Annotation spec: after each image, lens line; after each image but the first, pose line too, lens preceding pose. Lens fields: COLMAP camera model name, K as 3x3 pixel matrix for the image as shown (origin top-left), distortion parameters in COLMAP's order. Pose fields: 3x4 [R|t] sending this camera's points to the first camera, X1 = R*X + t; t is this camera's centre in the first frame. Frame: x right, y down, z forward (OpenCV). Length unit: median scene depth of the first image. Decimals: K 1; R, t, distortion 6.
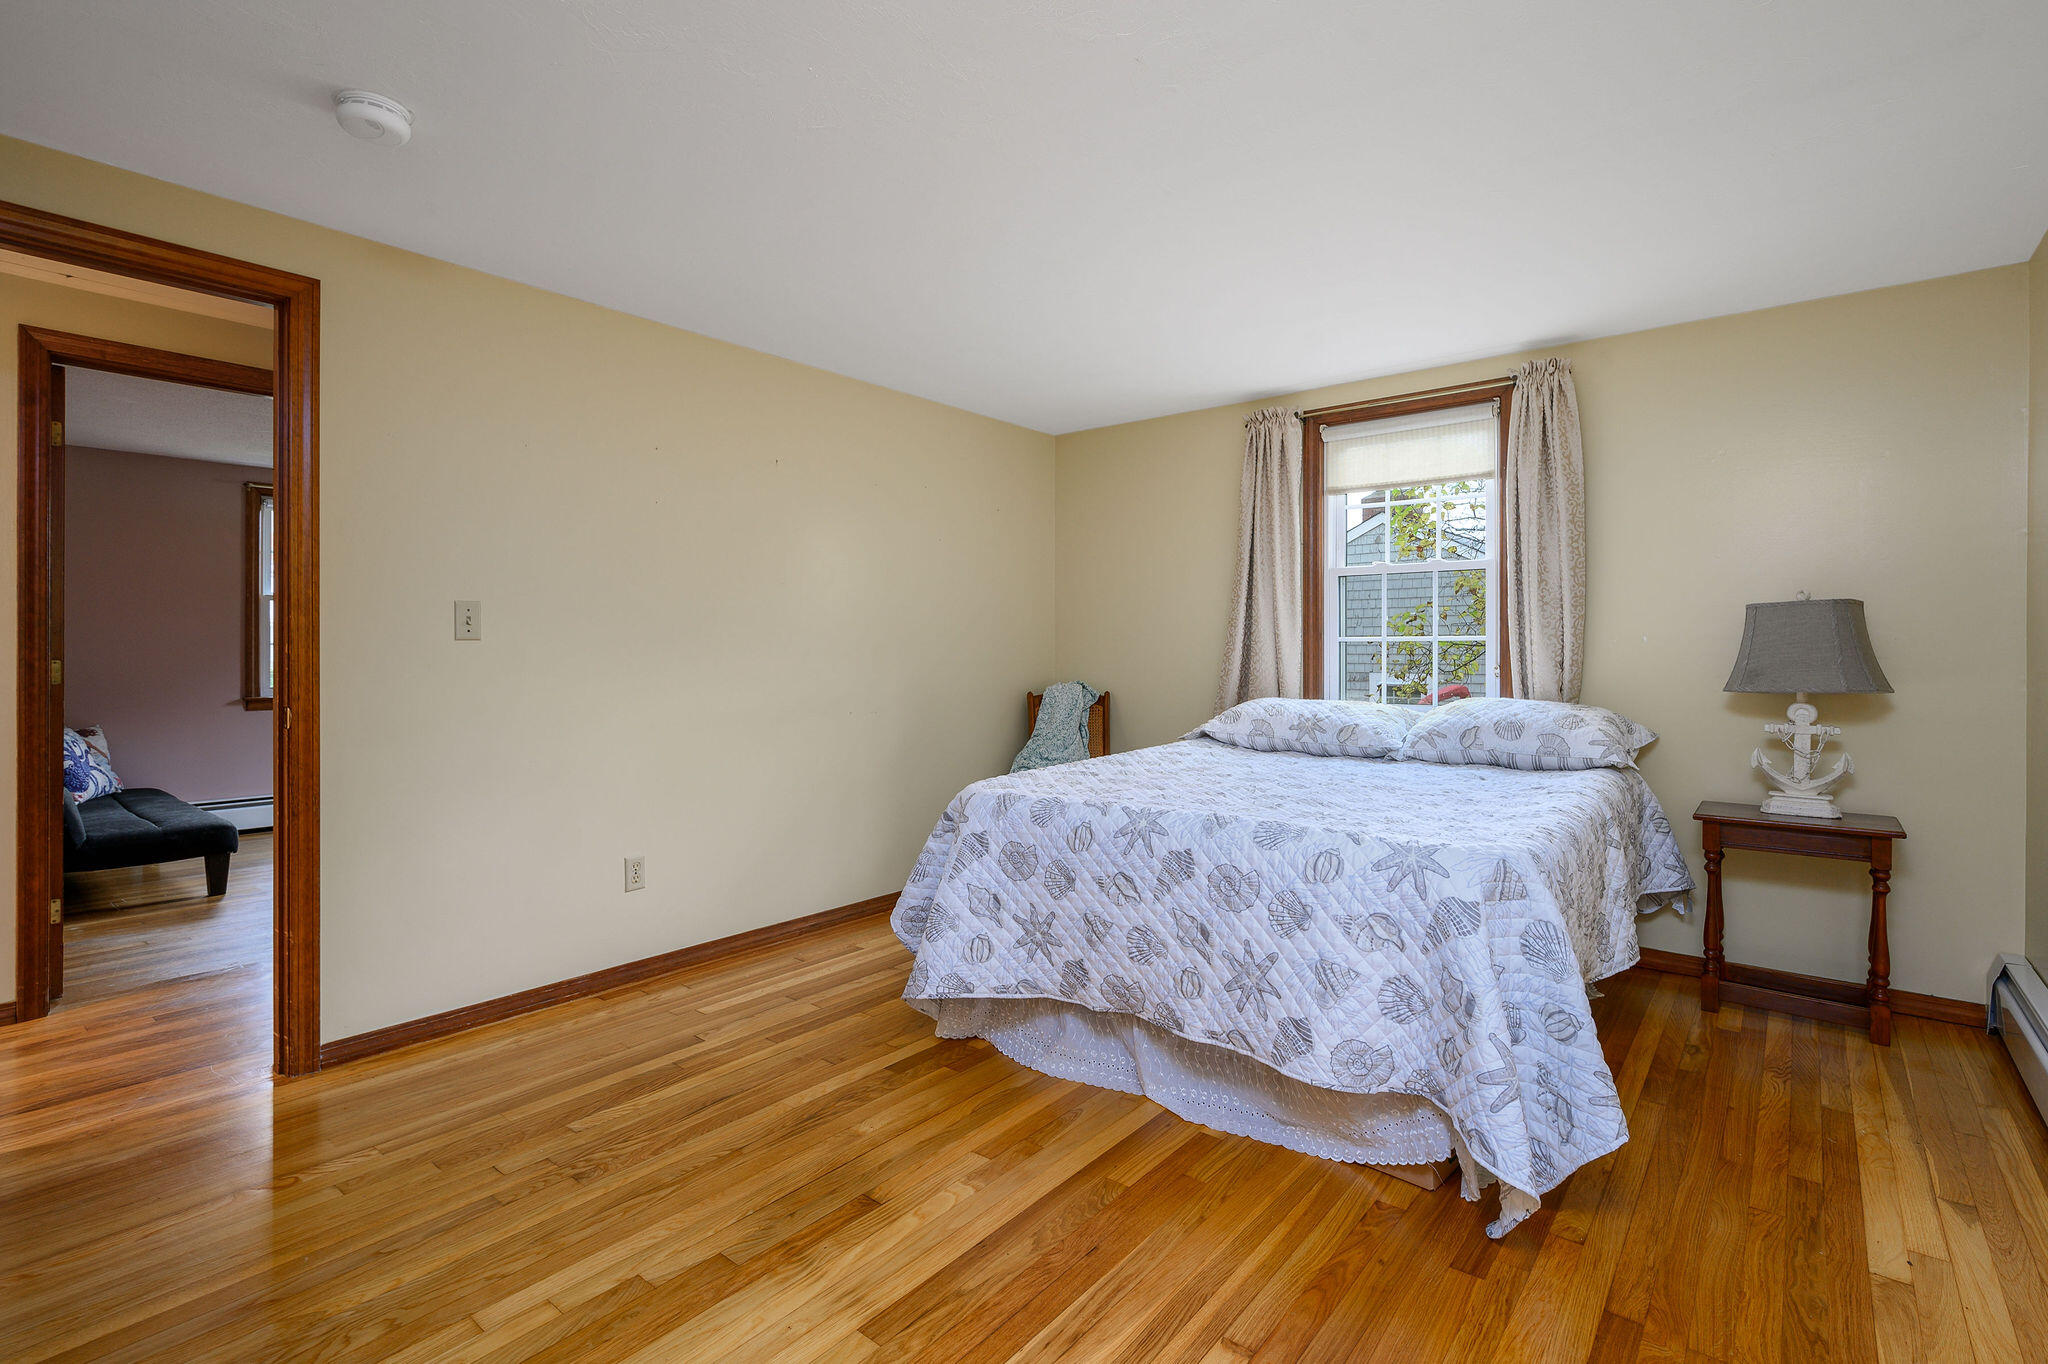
lens RADIAL K [[955.3, 0, 1027.1], [0, 955.3, 651.5], [0, 0, 1]] dist [-0.002466, -0.000474]
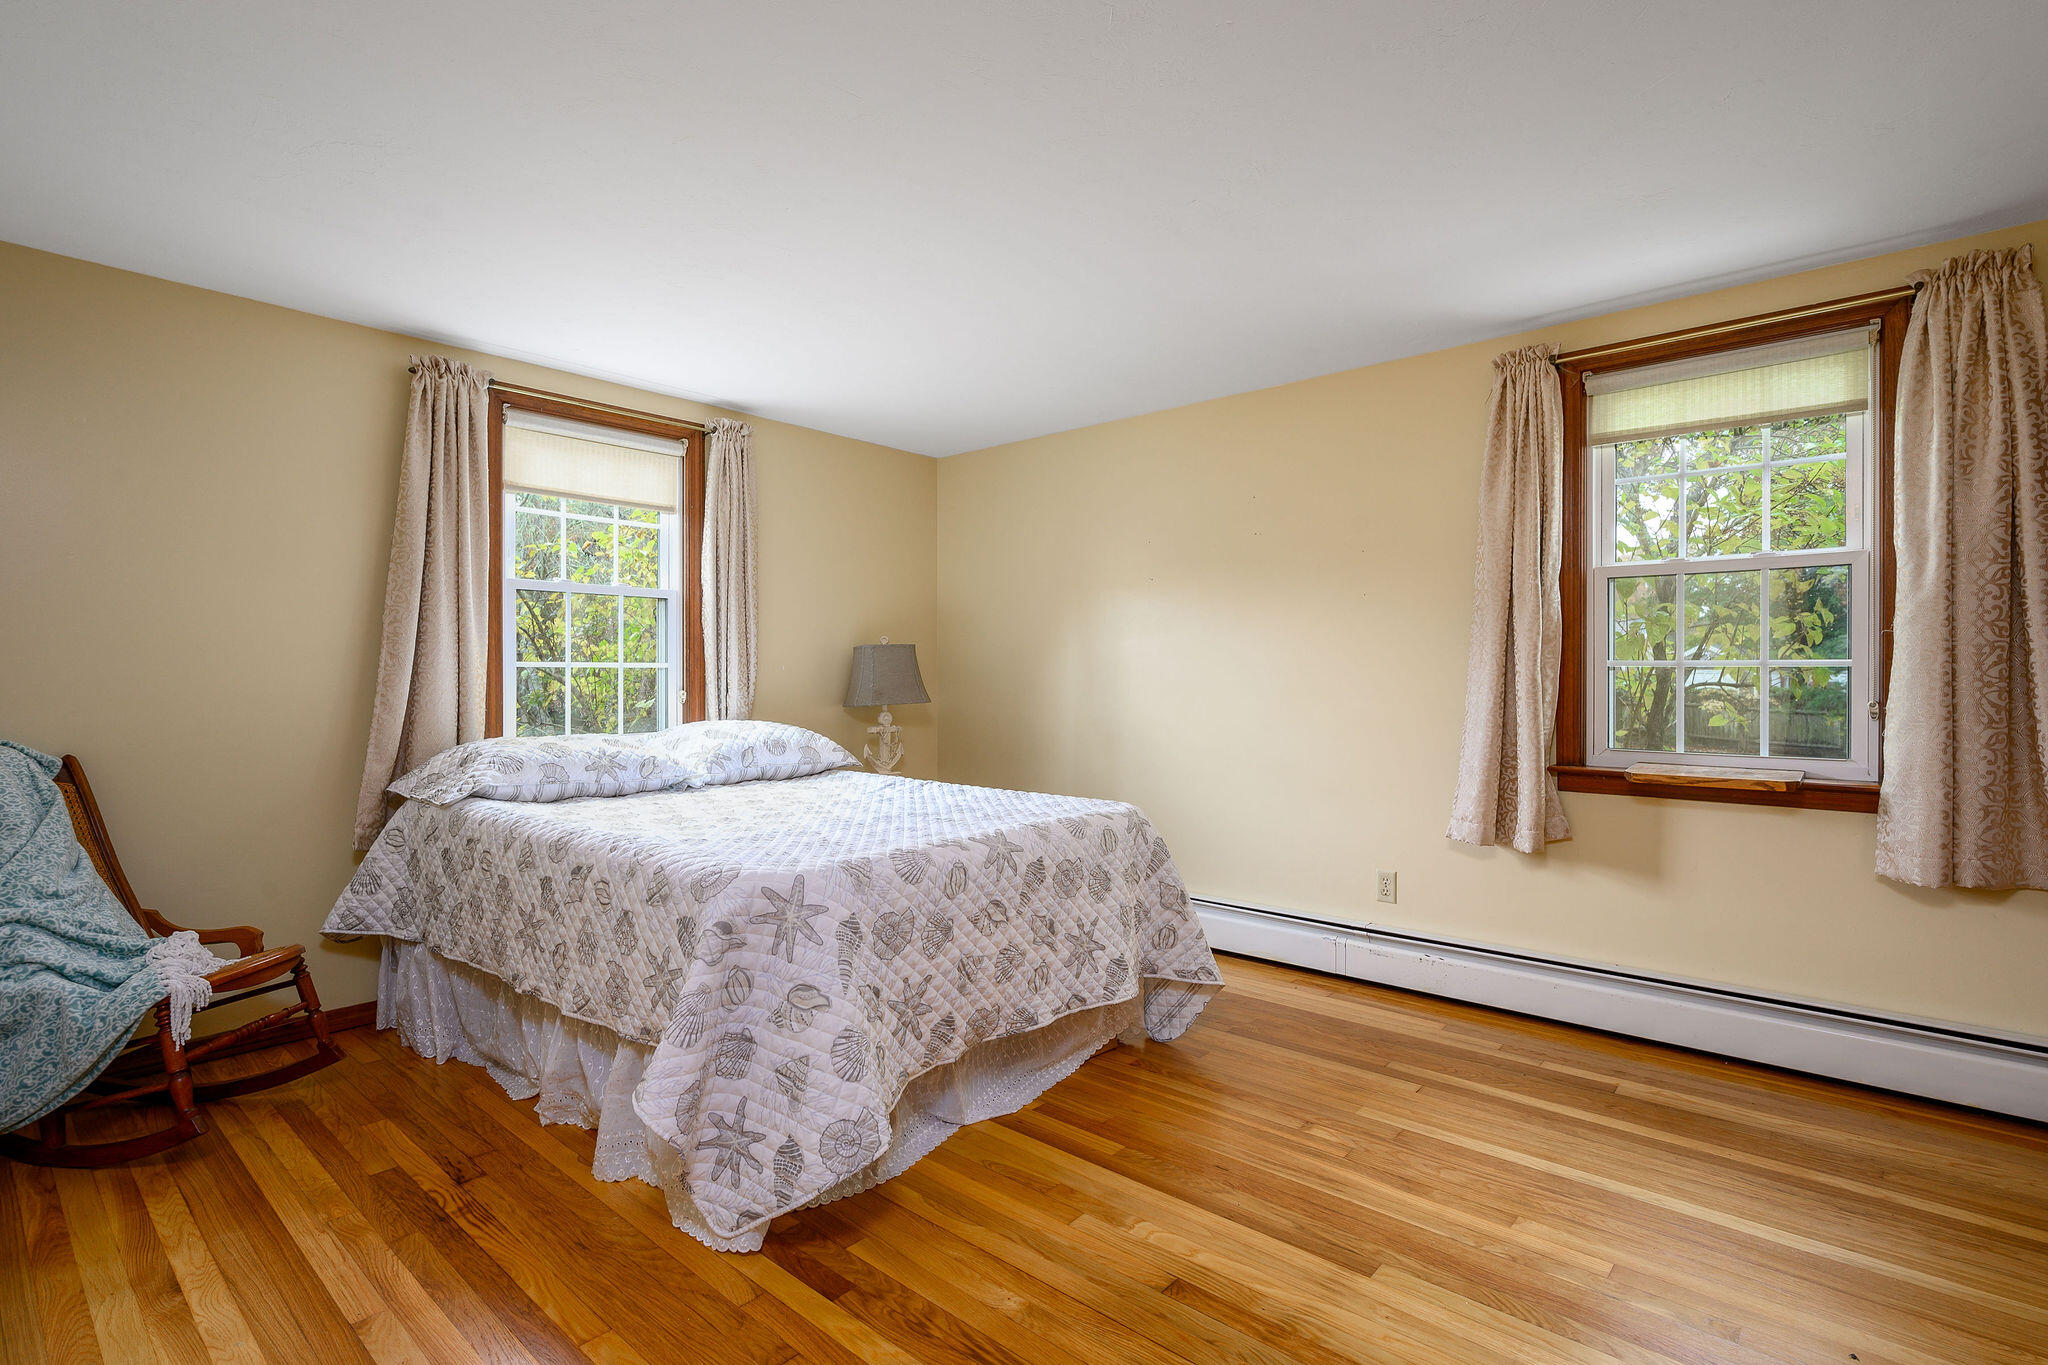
lens RADIAL K [[970.1, 0, 1024.0], [0, 970.1, 682.5], [0, 0, 1]] dist [0.000326, 0.000010]
pose [[0.037014, -0.006828, 0.999291, -0.883703], [-0.000158, 0.999977, 0.006839, -0.004424], [-0.999315, -0.000411, 0.037012, 0.899567]]
